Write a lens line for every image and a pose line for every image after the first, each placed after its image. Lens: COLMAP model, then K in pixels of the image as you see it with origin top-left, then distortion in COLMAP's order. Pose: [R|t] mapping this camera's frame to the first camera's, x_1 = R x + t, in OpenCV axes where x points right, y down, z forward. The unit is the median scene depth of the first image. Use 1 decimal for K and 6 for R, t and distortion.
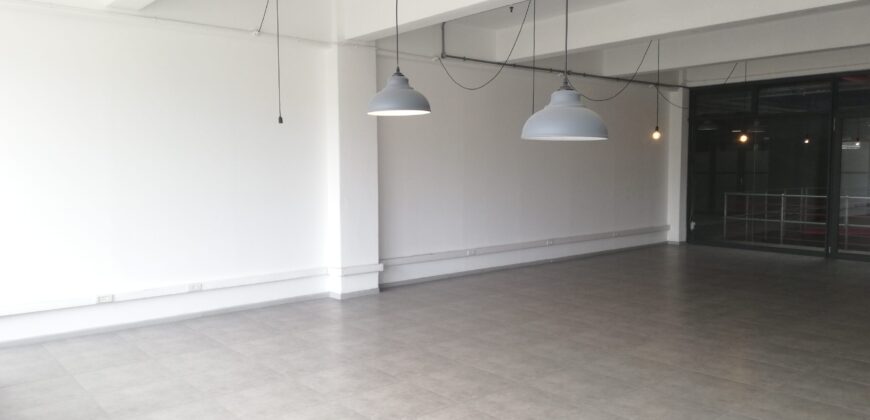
lens RADIAL K [[652.8, 0, 431.4], [0, 652.8, 209.8], [0, 0, 1]] dist [0.069650, -0.094266]
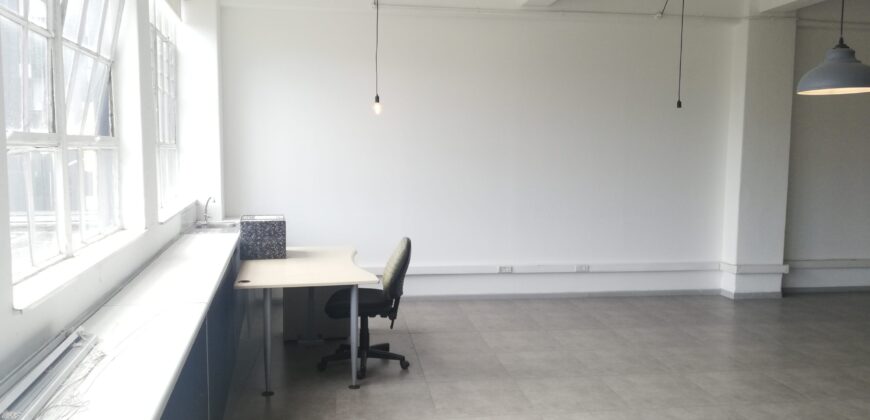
lens RADIAL K [[652.8, 0, 431.4], [0, 652.8, 209.8], [0, 0, 1]] dist [0.069650, -0.094266]
pose [[0.846496, 0.059474, -0.529063, -0.016940], [-0.048793, 0.998225, 0.034147, 0.001561], [0.530155, -0.003091, 0.847895, -0.008197]]
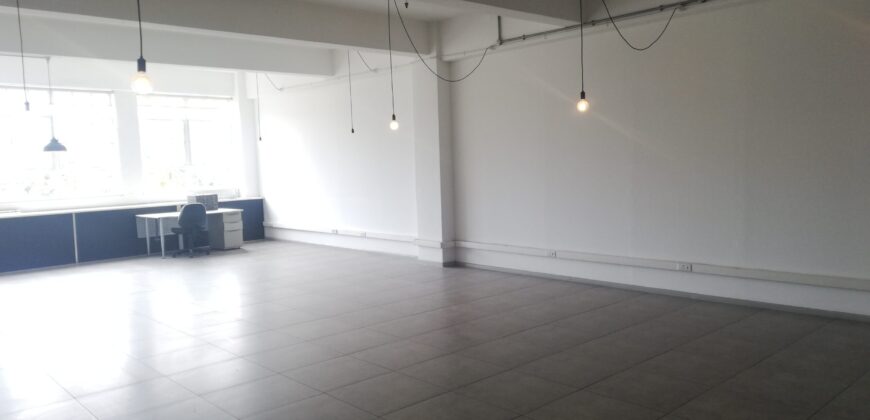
lens RADIAL K [[649.4, 0, 433.1], [0, 649.4, 213.3], [0, 0, 1]] dist [0.077058, -0.106722]
pose [[0.040285, 0.087675, -0.995334, 1.185144], [-0.033222, 0.995710, 0.086364, -0.076012], [0.998636, 0.029588, 0.043025, 1.033254]]
